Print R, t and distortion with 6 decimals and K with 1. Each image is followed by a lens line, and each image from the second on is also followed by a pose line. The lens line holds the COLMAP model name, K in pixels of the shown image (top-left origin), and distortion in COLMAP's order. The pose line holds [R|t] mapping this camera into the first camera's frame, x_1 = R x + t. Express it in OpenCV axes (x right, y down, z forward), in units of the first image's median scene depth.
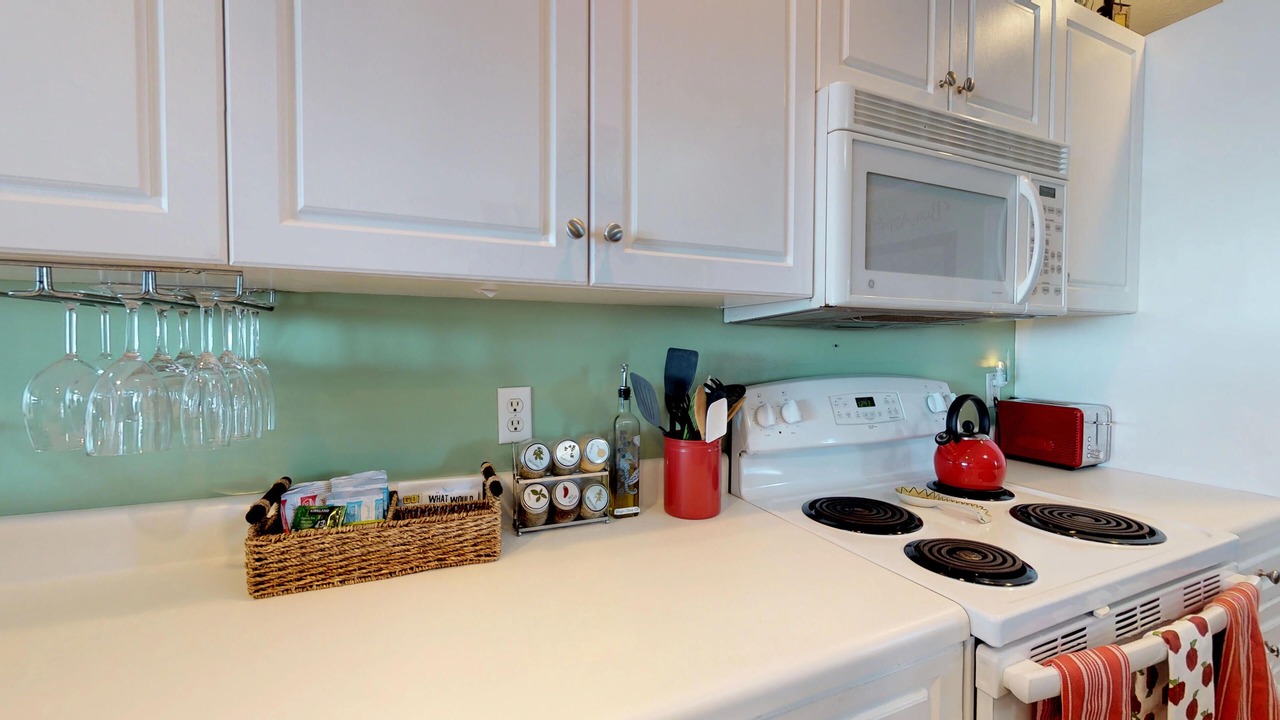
lens RADIAL K [[493.0, 0, 640.0], [0, 493.0, 360.0], [0, 0, 1]] dist [-0.000389, -0.000039]
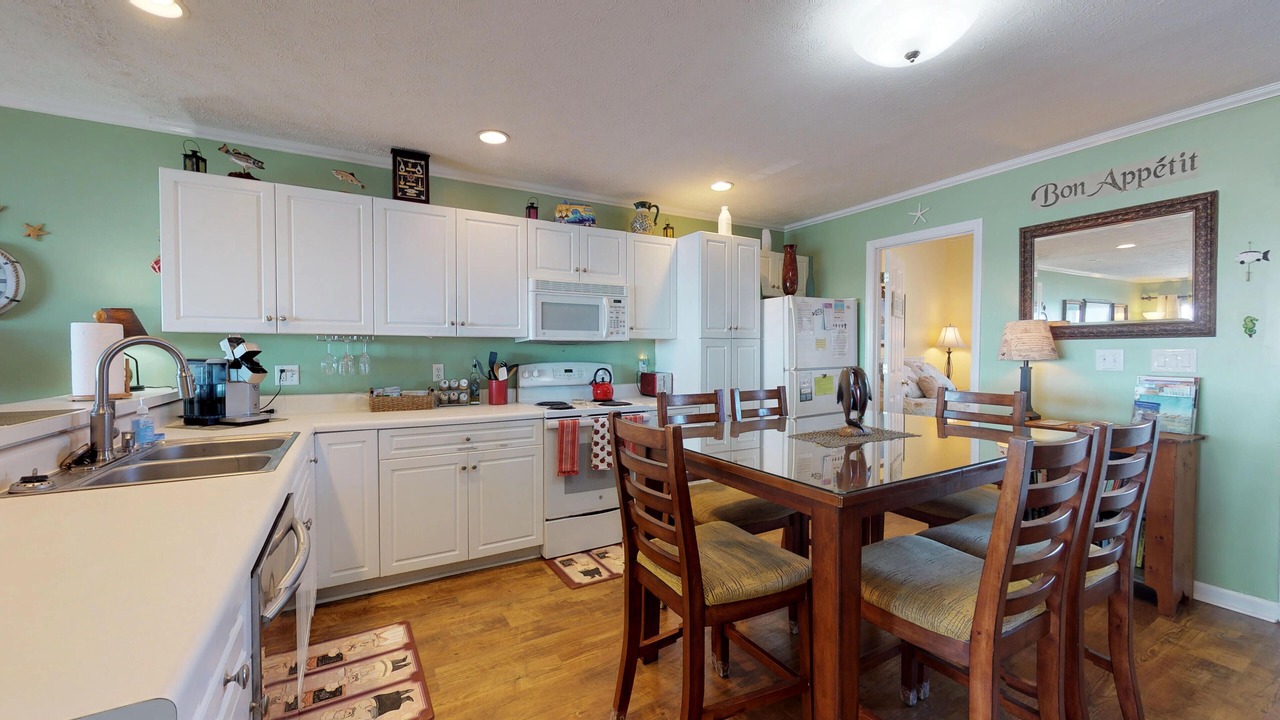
lens RADIAL K [[493.0, 0, 640.0], [0, 493.0, 360.0], [0, 0, 1]] dist [-0.000389, -0.000039]
pose [[0.992534, -0.000059, 0.121966, 0.657898], [0.000128, 1.000000, -0.000559, 0.032111], [-0.121966, 0.000571, 0.992534, -2.343389]]
